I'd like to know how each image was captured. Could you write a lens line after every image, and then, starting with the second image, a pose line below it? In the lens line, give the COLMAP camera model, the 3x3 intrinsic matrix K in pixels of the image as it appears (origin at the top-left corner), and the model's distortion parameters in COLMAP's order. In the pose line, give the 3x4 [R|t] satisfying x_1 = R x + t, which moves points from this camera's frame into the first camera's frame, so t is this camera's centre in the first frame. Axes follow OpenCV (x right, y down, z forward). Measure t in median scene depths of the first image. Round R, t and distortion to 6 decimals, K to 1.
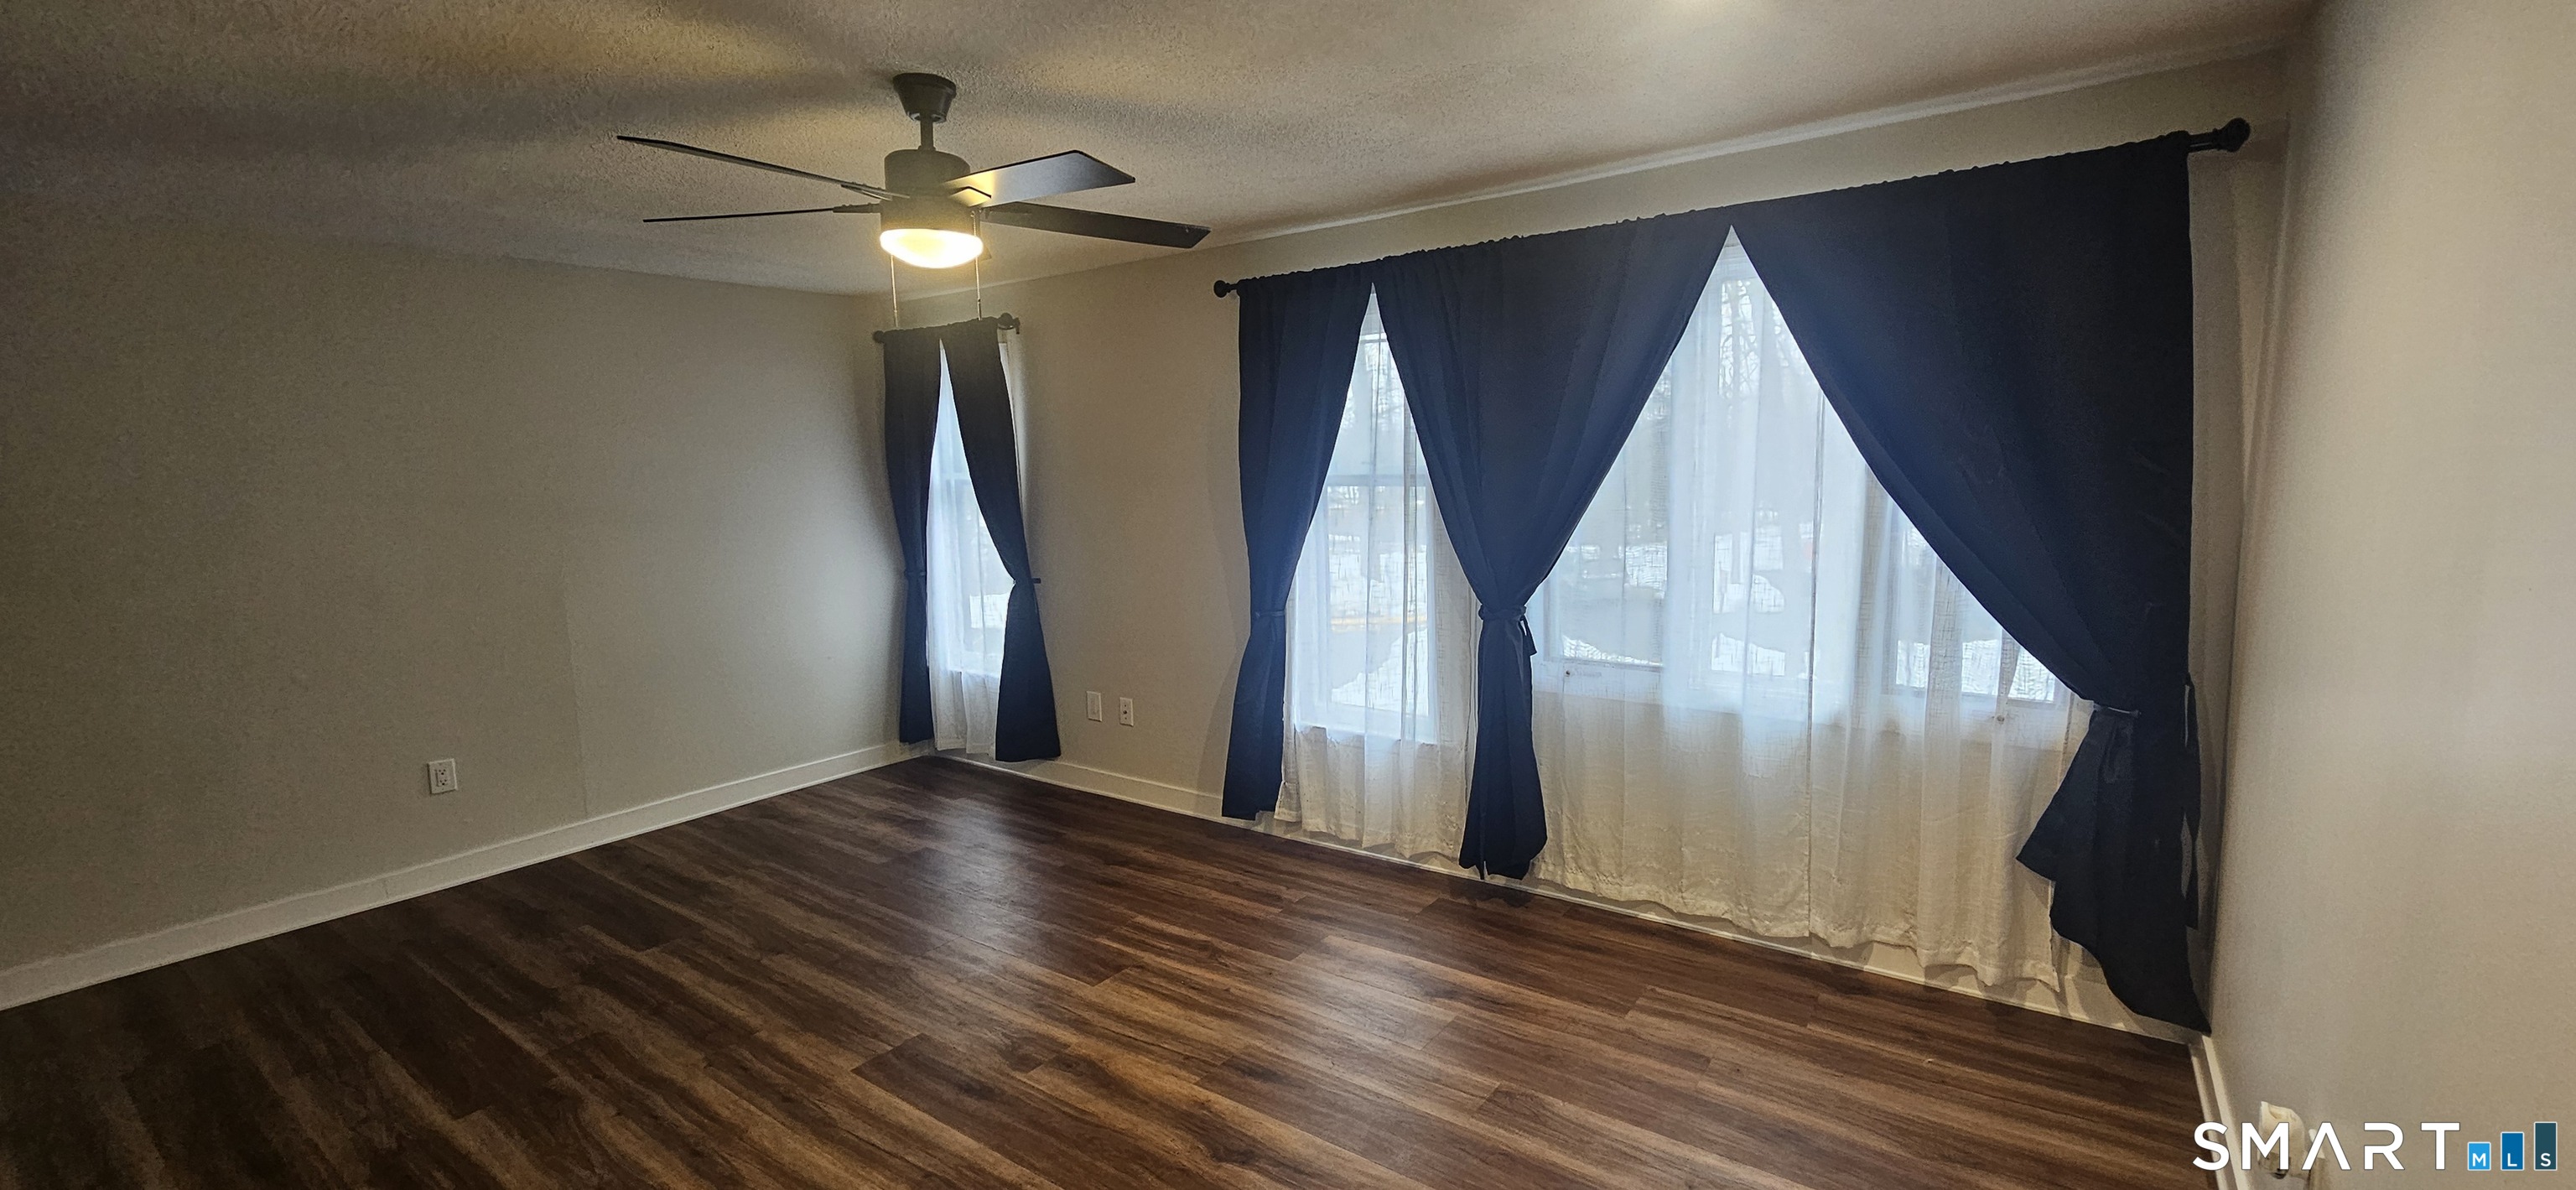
lens RADIAL K [[1056.7, 0, 1279.5], [0, 1056.7, 581.3], [0, 0, 1]] dist [-0.003496, 0.000730]
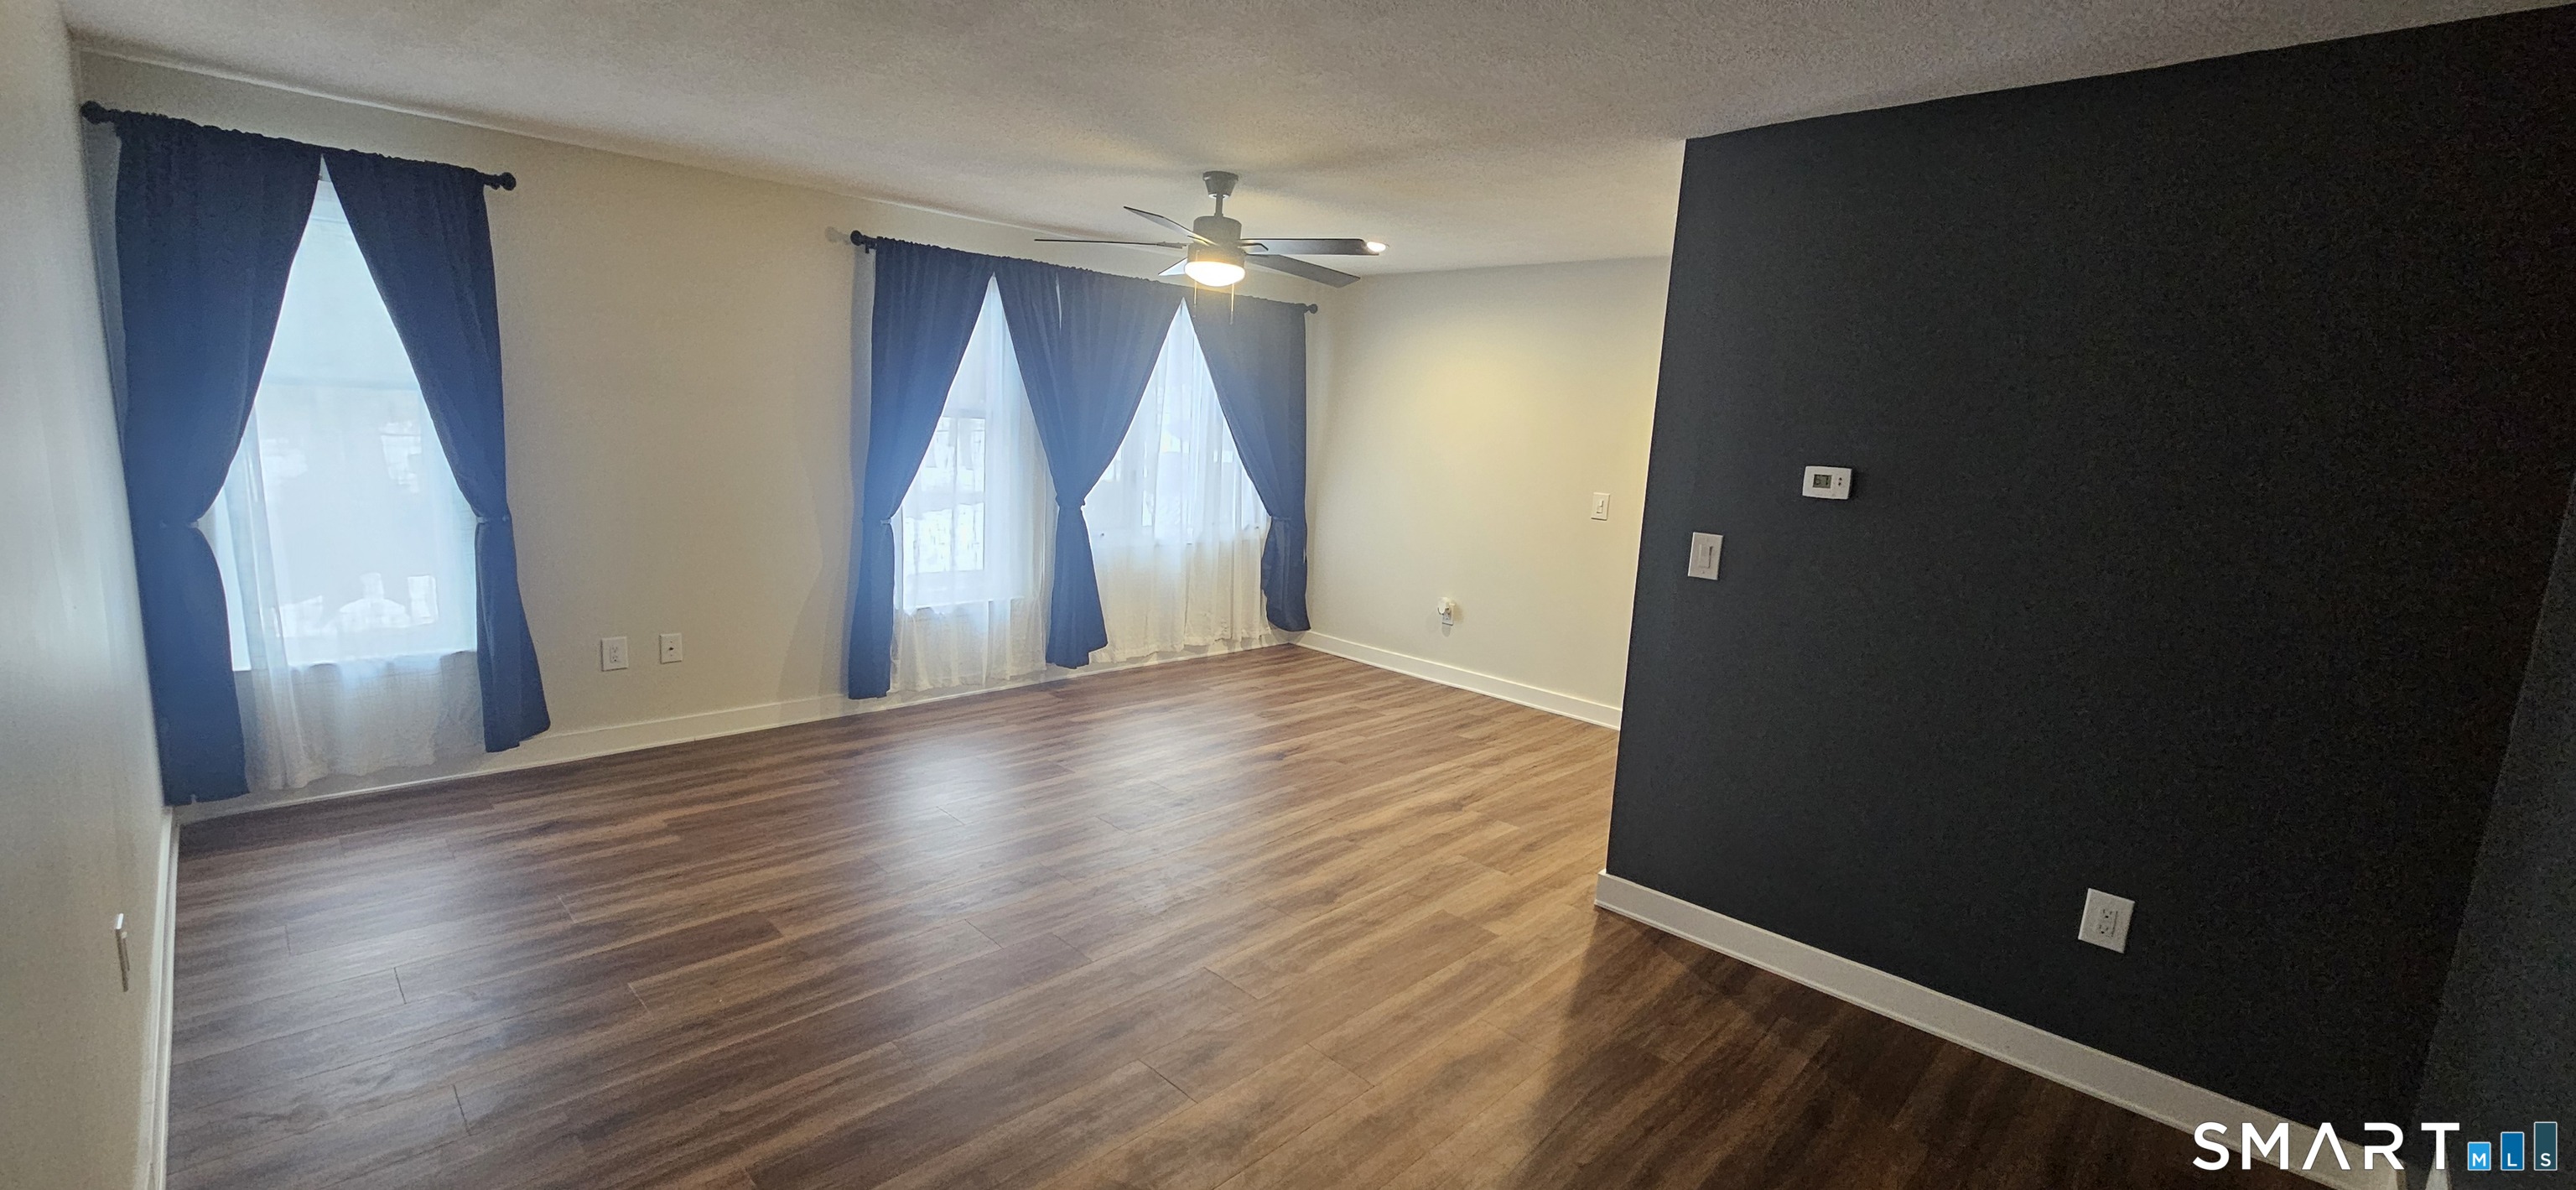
lens RADIAL K [[1056.7, 0, 1286.1], [0, 1056.7, 587.9], [0, 0, 1]] dist [-0.003496, 0.000730]
pose [[0.156135, -0.125086, 0.979783, -1.621874], [0.056310, 0.991463, 0.117604, -0.014447], [-0.986129, 0.036809, 0.161846, 0.524250]]
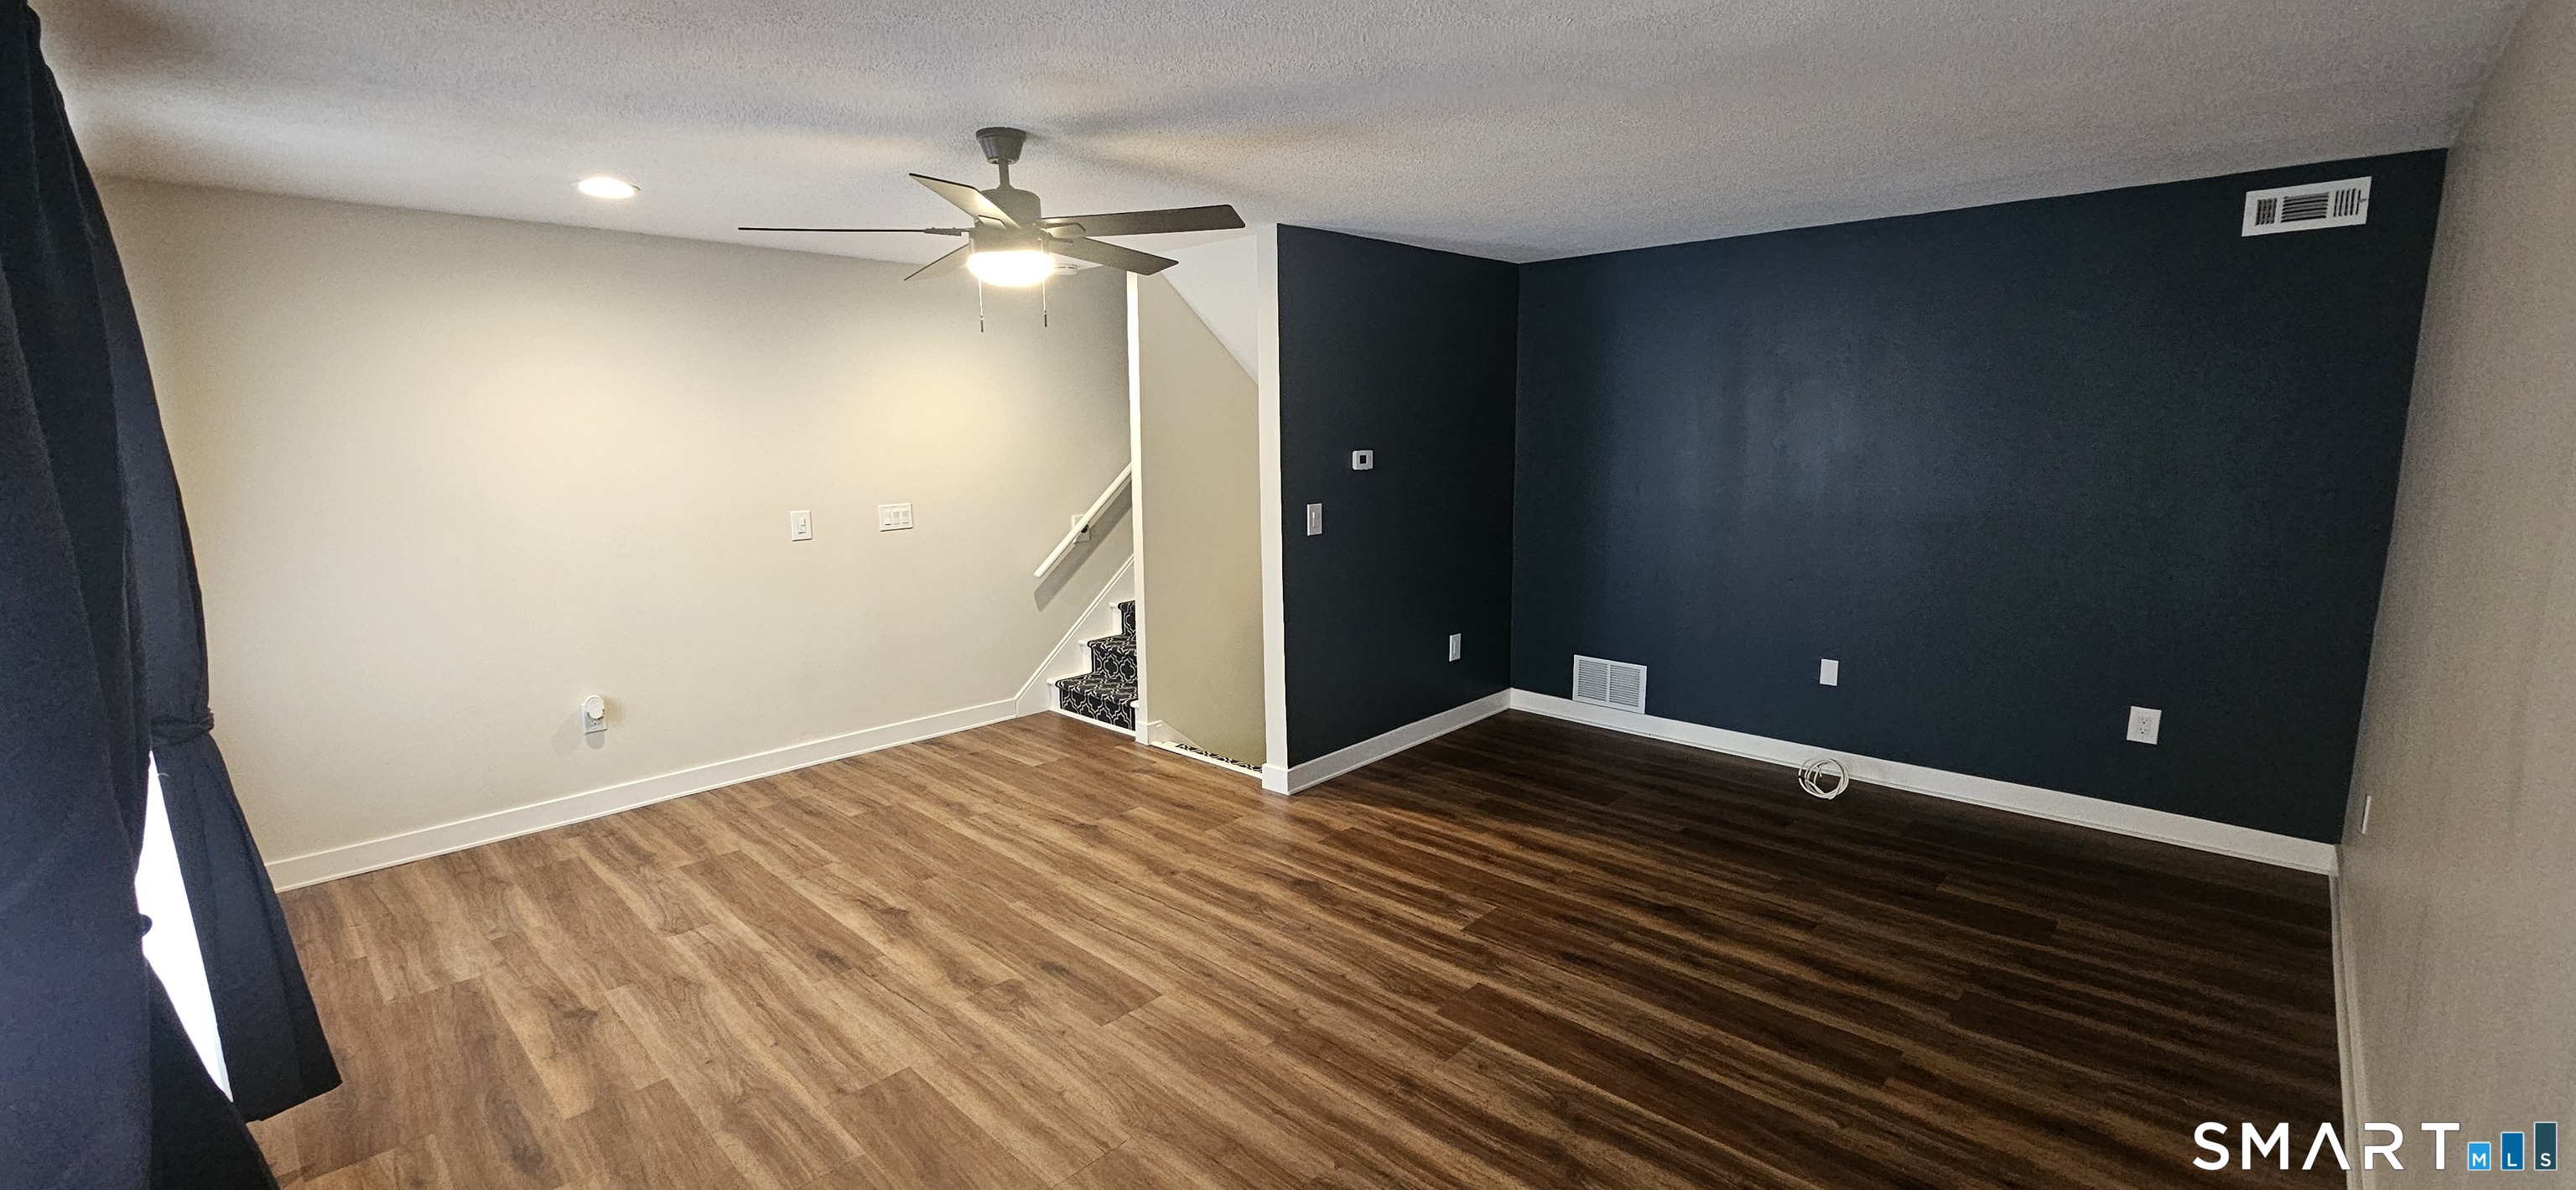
lens RADIAL K [[1056.7, 0, 1275.8], [0, 1056.7, 614.8], [0, 0, 1]] dist [-0.003496, 0.000730]
pose [[-0.989969, 0.011216, 0.140837, -0.646139], [0.051756, 0.956338, 0.287645, -0.214741], [-0.131461, 0.292049, -0.947325, 1.810819]]
